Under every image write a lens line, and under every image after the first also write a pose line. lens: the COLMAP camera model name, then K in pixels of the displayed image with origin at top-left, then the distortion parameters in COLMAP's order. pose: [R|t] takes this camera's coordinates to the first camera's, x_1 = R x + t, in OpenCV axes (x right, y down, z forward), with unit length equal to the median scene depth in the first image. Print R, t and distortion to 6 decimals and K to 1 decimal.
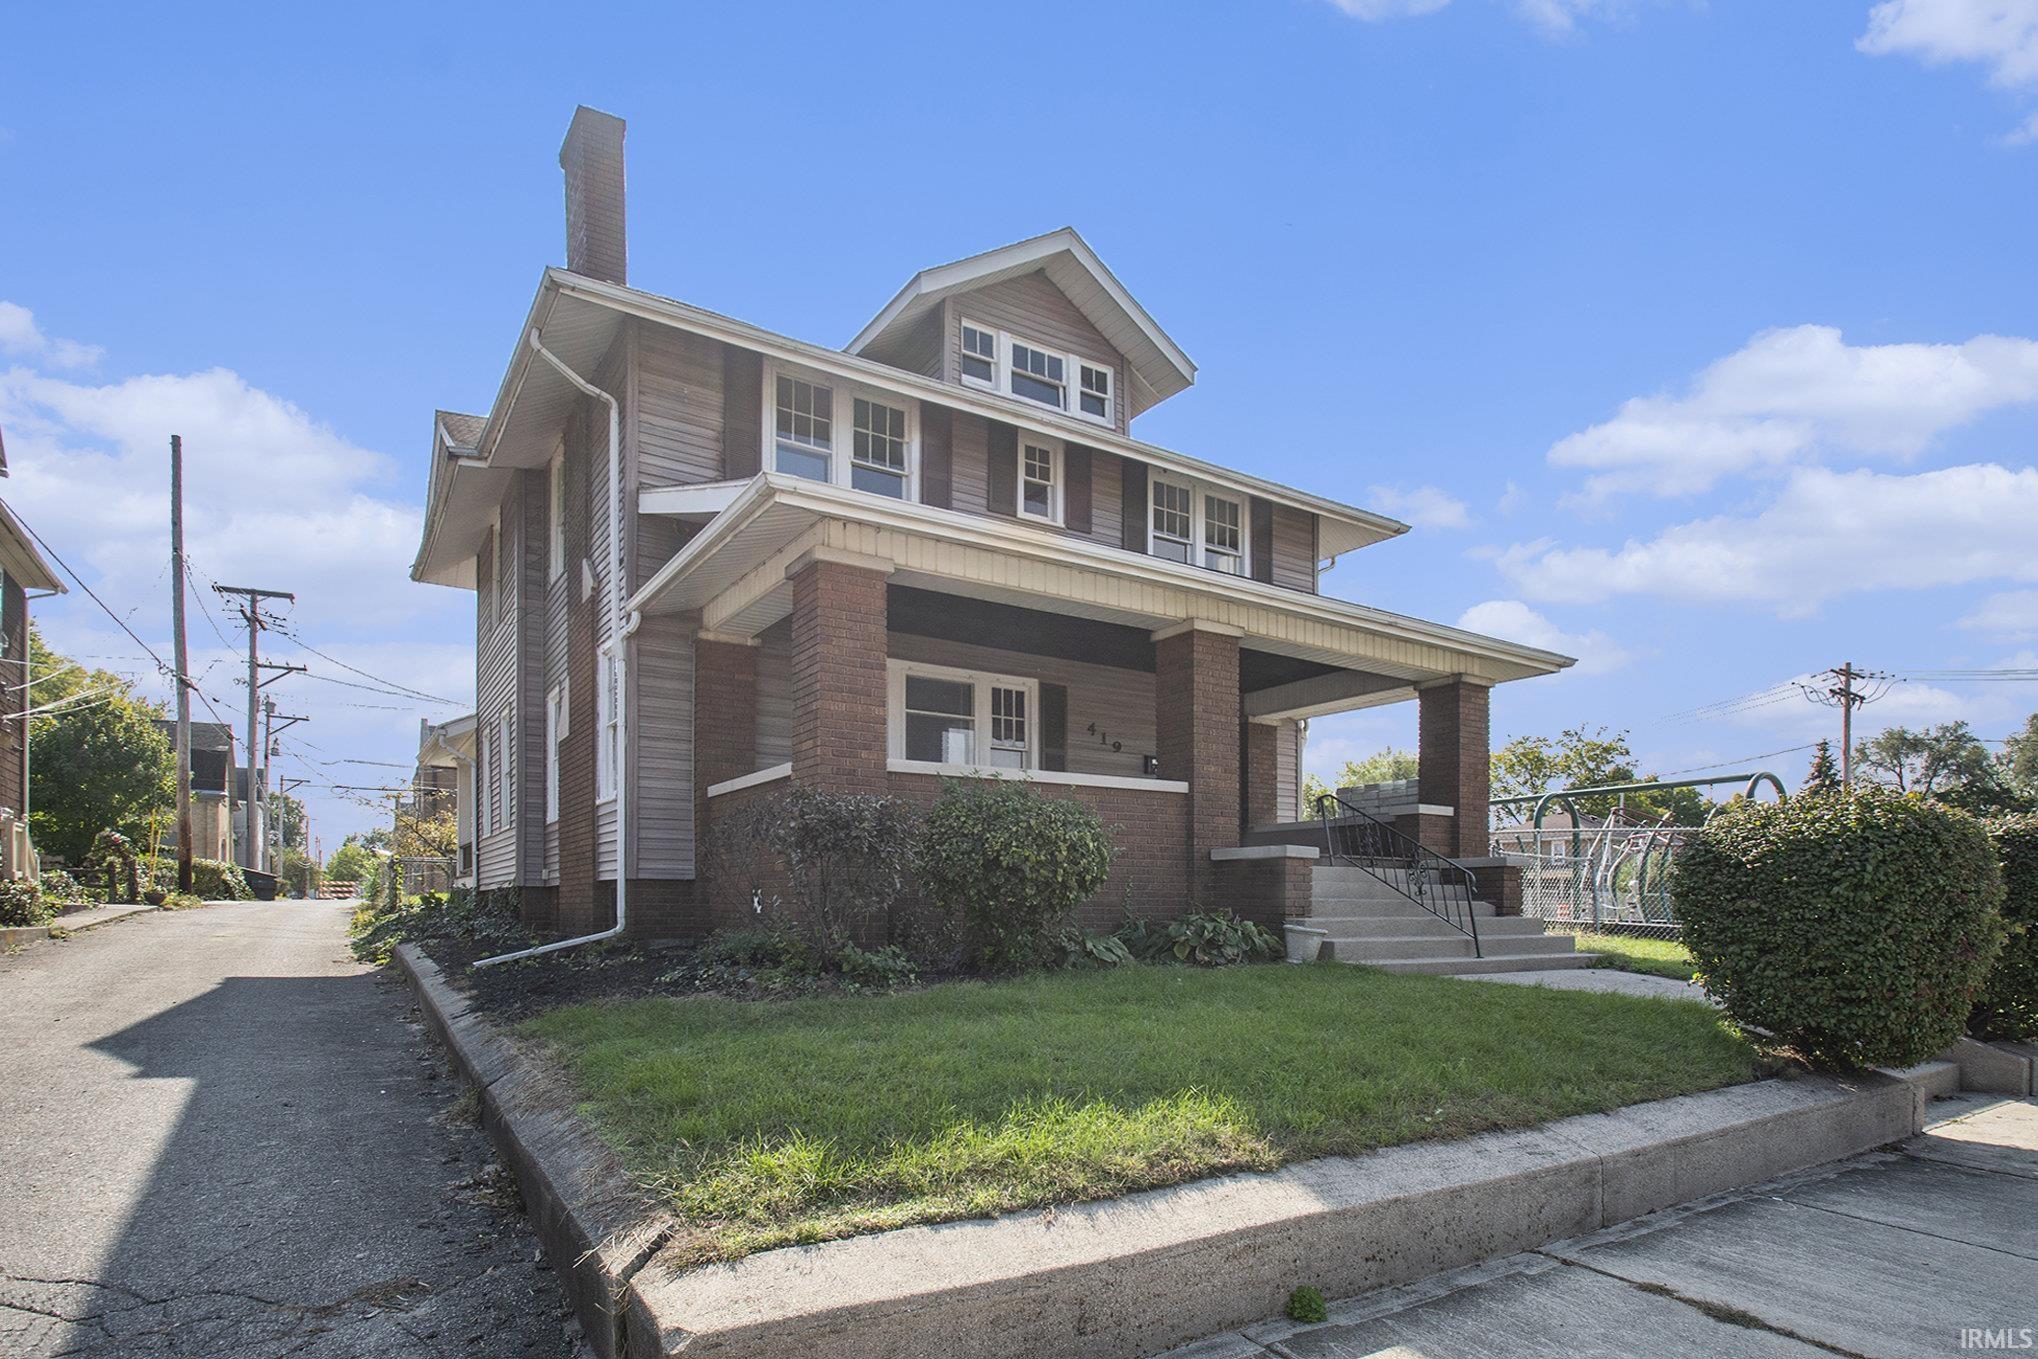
lens RADIAL K [[1032.4, 0, 1018.5], [0, 1032.4, 771.4], [0, 0, 1]] dist [-0.000035, -0.000094]
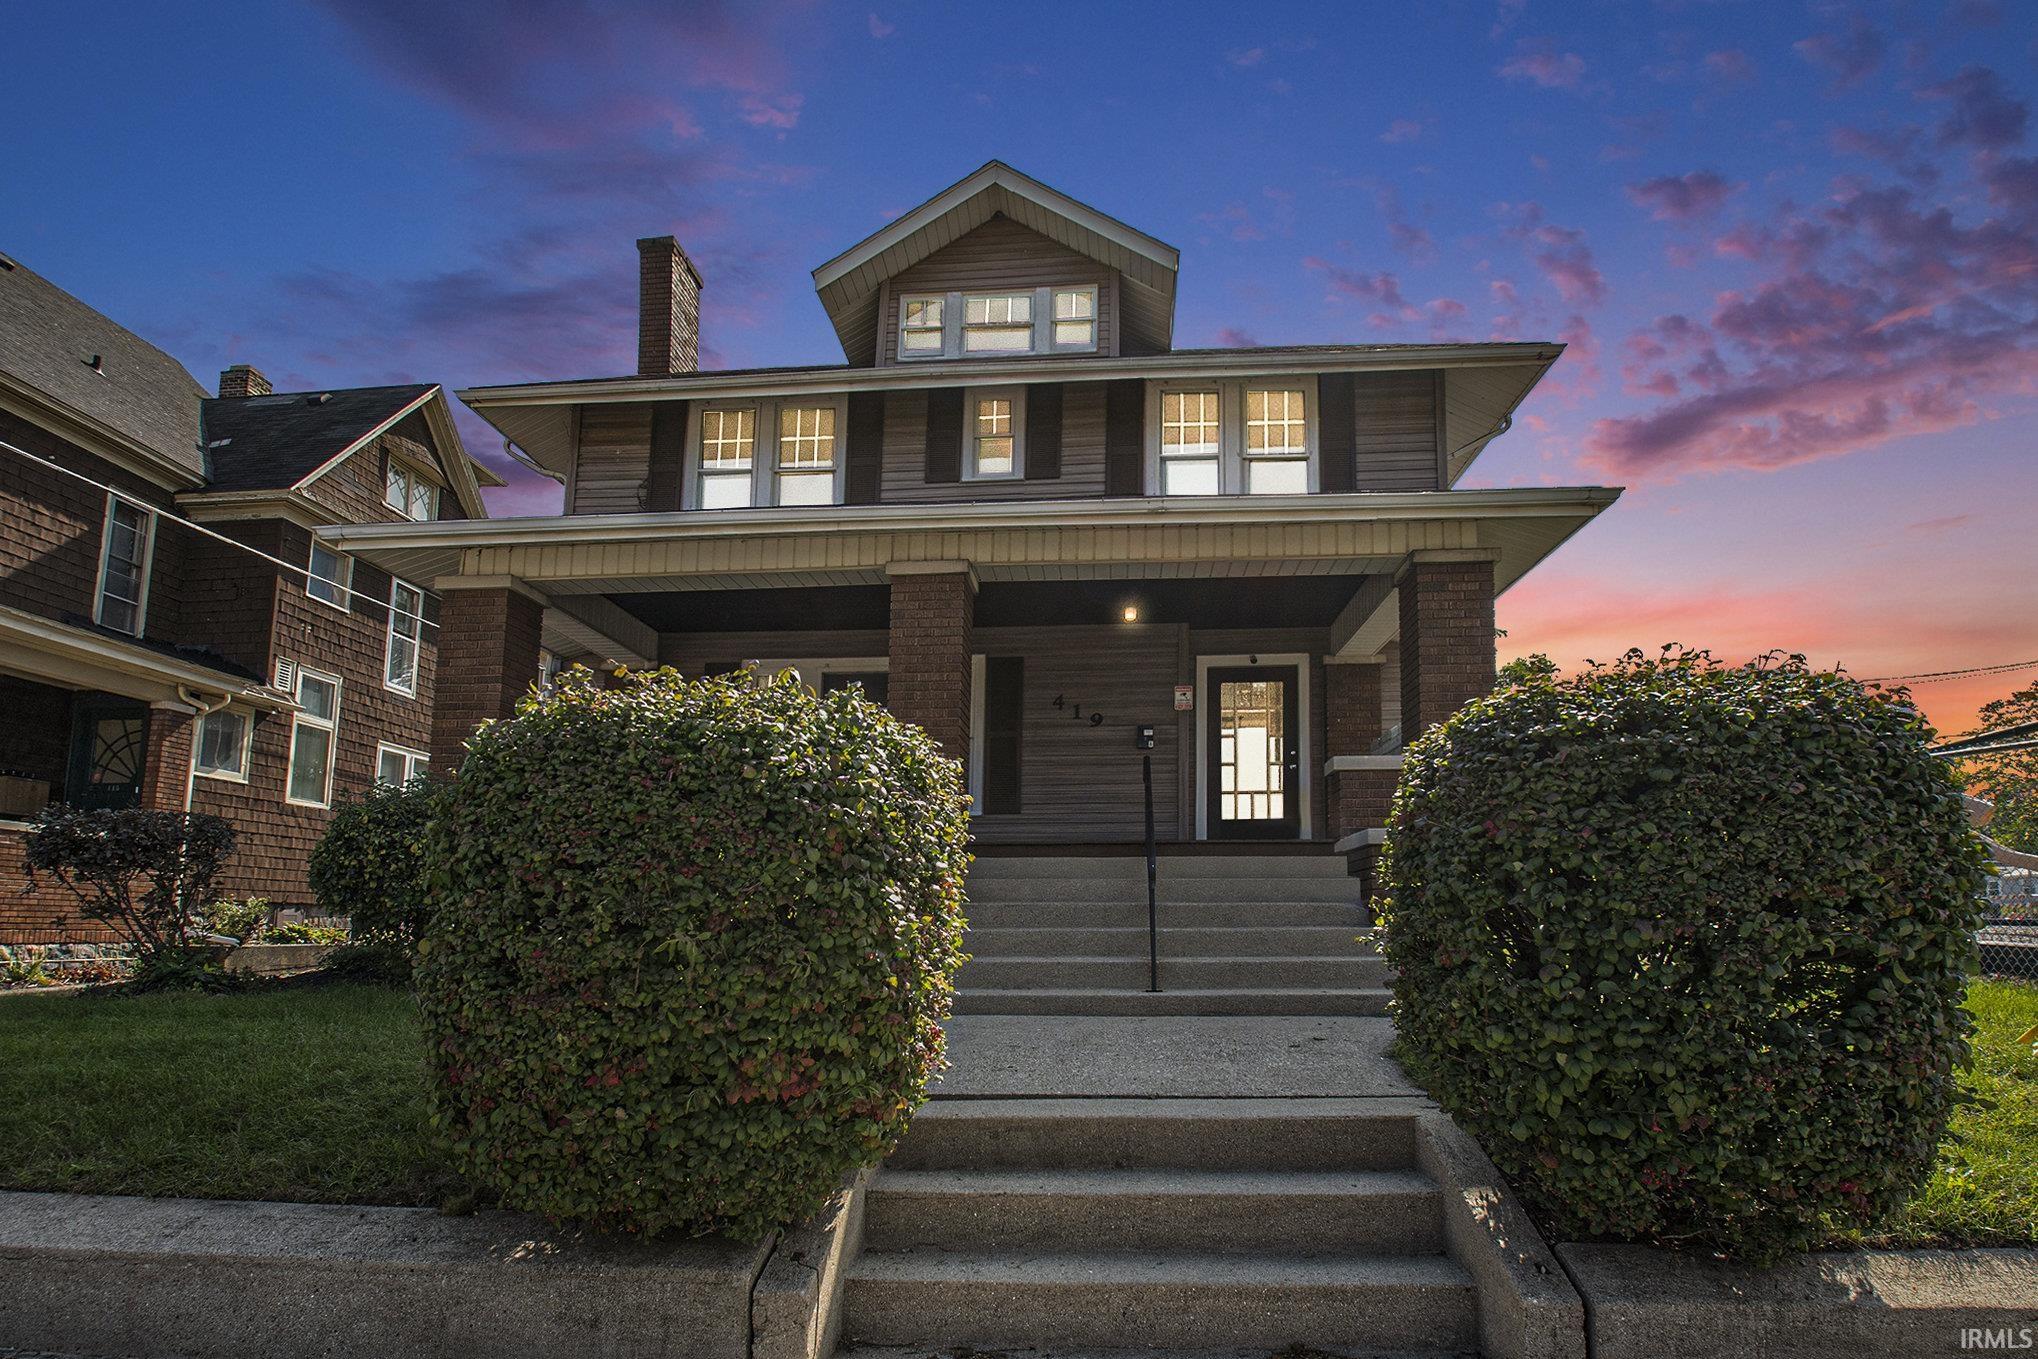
lens RADIAL K [[1064.5, 0, 1019.0], [0, 1064.5, 679.5], [0, 0, 1]] dist [-0.014633, -0.000330]
pose [[0.801853, -0.136677, -0.581679, 0.591607], [0.082003, 0.989448, -0.119447, 0.044525], [0.591867, 0.048080, 0.804600, 0.302191]]
